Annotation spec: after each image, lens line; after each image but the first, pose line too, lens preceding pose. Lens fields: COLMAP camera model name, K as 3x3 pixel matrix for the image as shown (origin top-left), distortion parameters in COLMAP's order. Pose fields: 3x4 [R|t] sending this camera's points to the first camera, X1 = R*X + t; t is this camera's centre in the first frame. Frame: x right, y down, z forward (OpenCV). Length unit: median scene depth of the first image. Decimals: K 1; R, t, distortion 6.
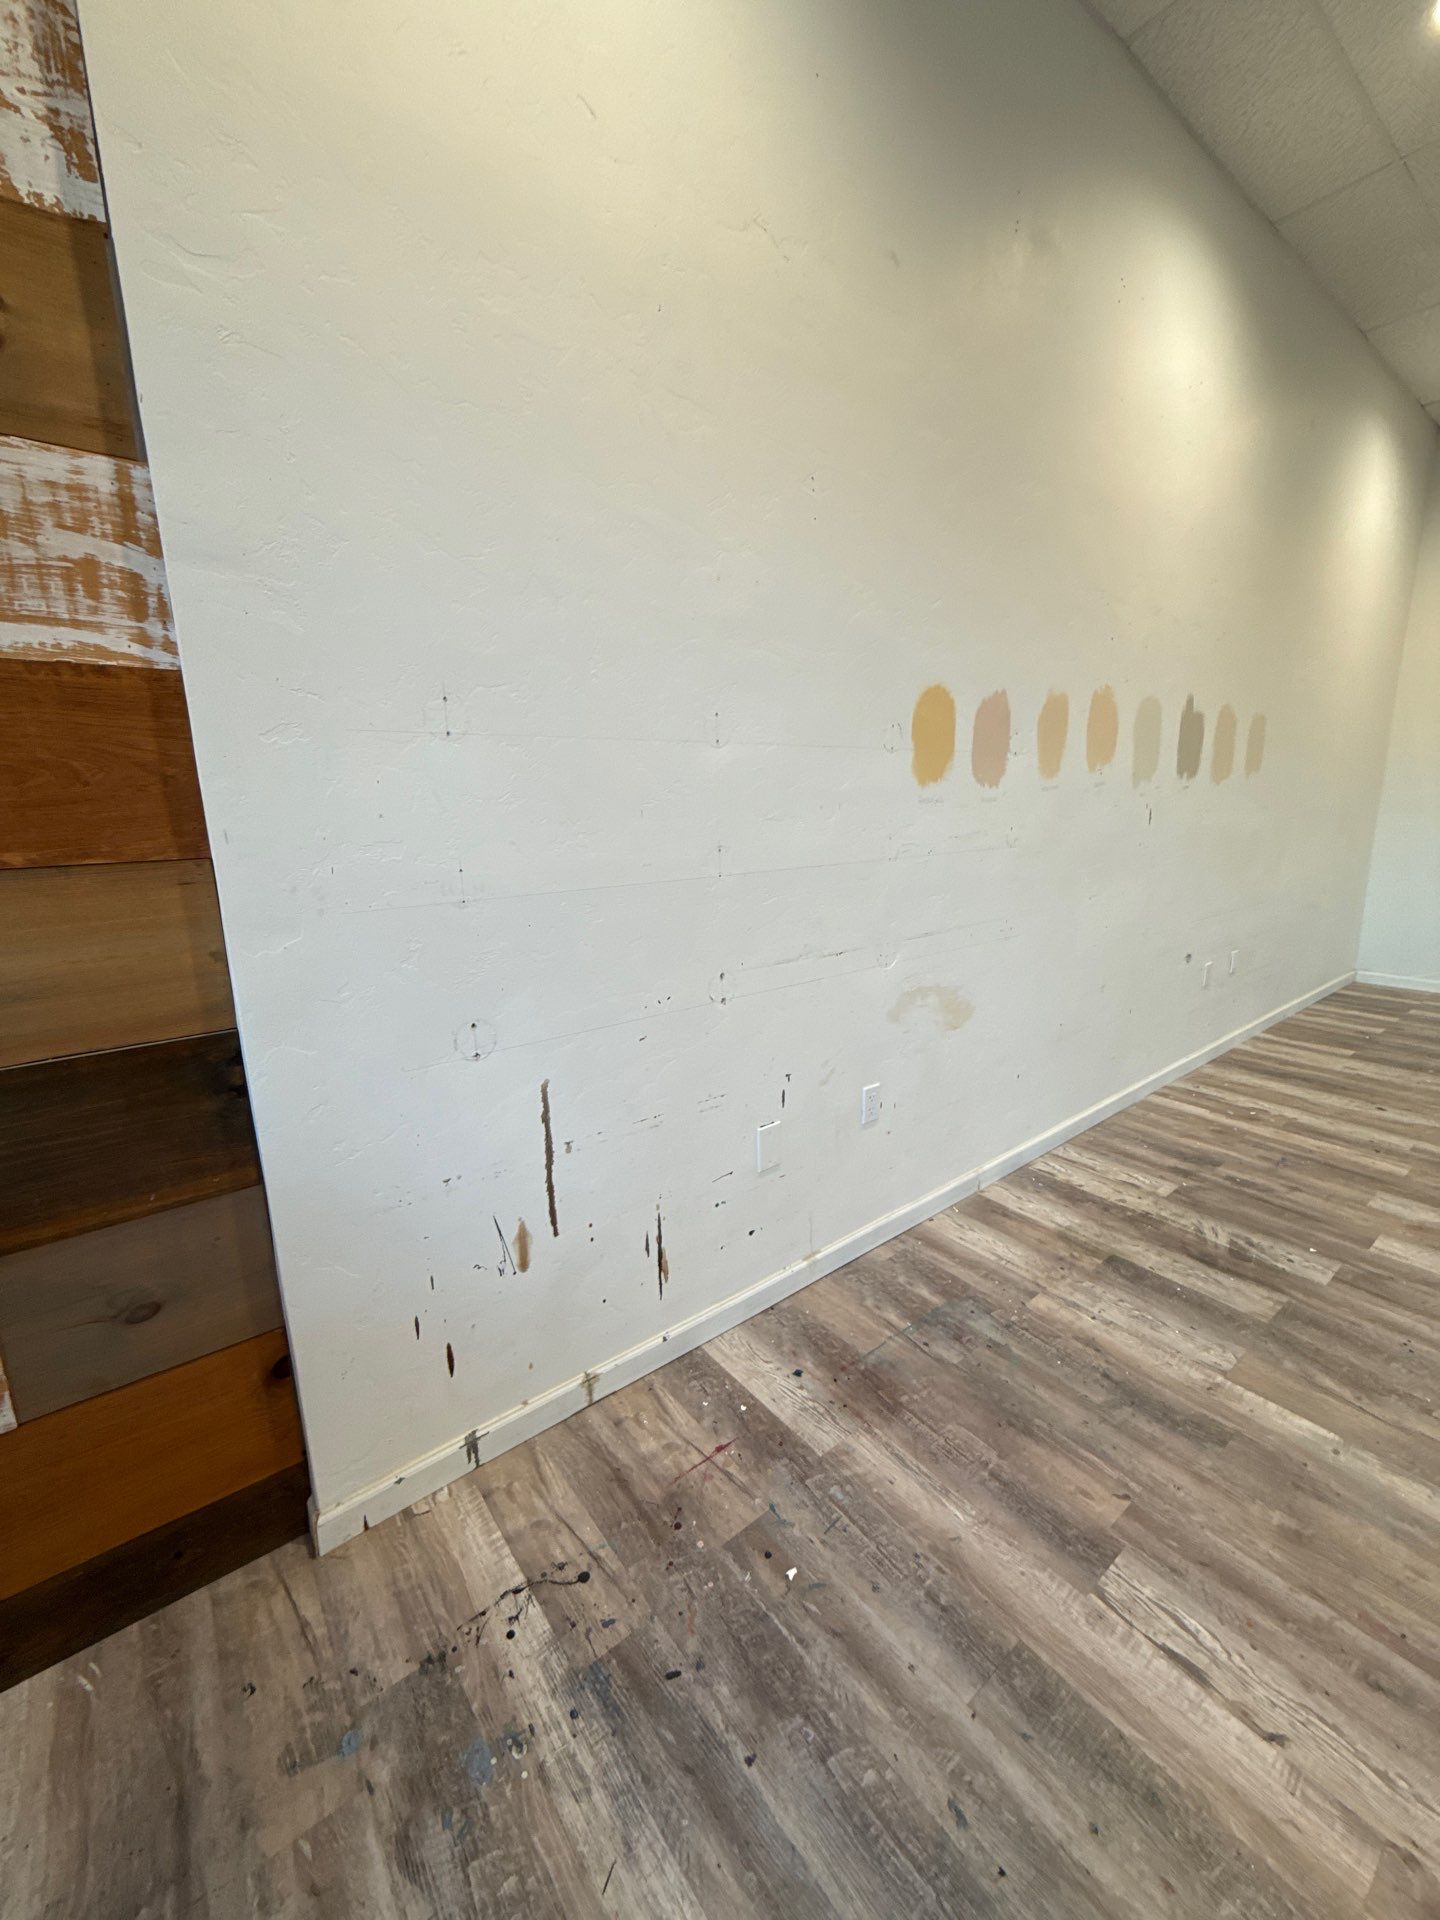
lens RADIAL K [[765.5, 0, 720.2], [0, 765.5, 959.3], [0, 0, 1]] dist [-0.001072, -0.000268]
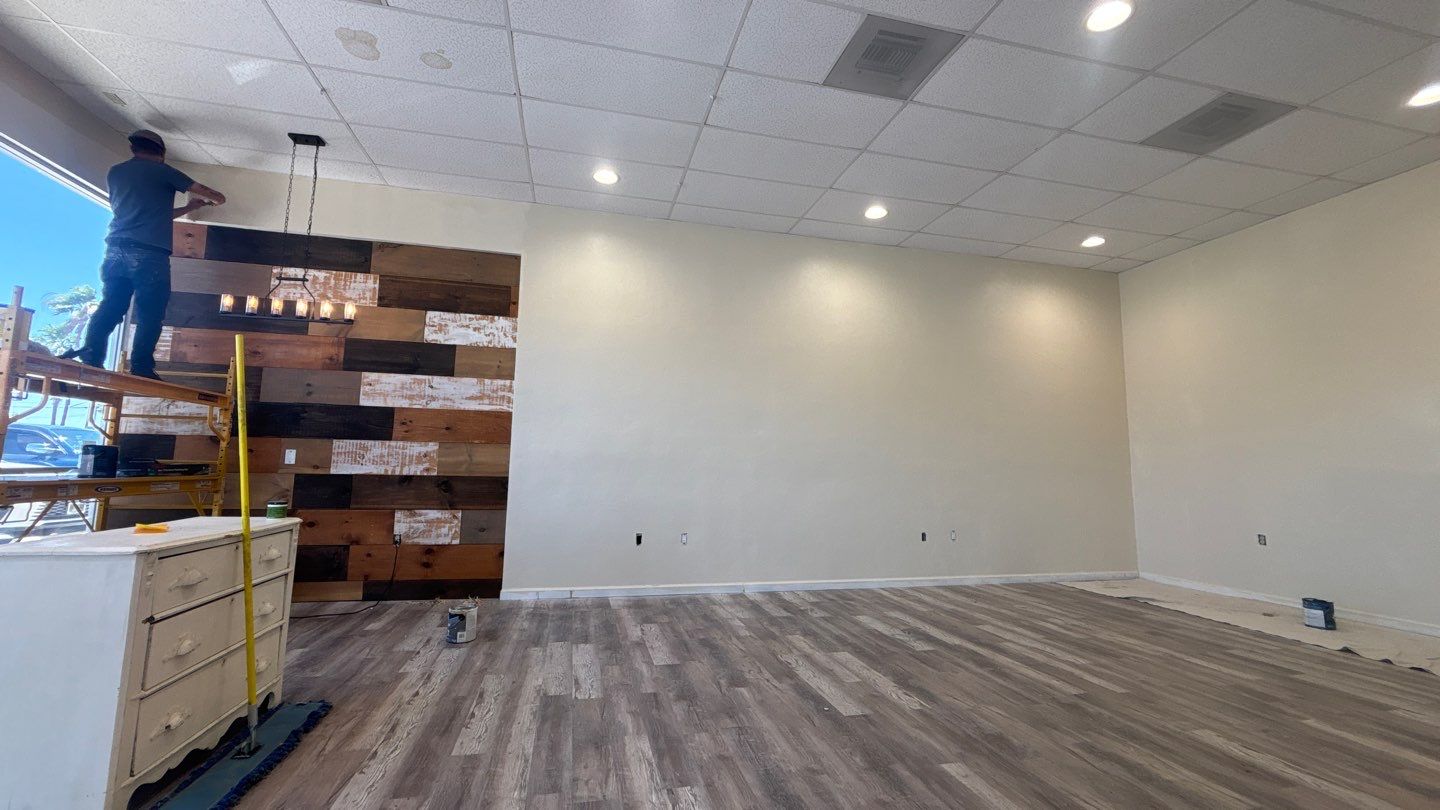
lens RADIAL K [[587.2, 0, 714.3], [0, 587.2, 400.2], [0, 0, 1]] dist [-0.005680, 0.002601]
pose [[0.908899, -0.015195, -0.416739, 1.360033], [-0.122545, 0.945481, -0.301742, 0.371734], [0.398603, 0.325322, 0.857485, -1.198143]]
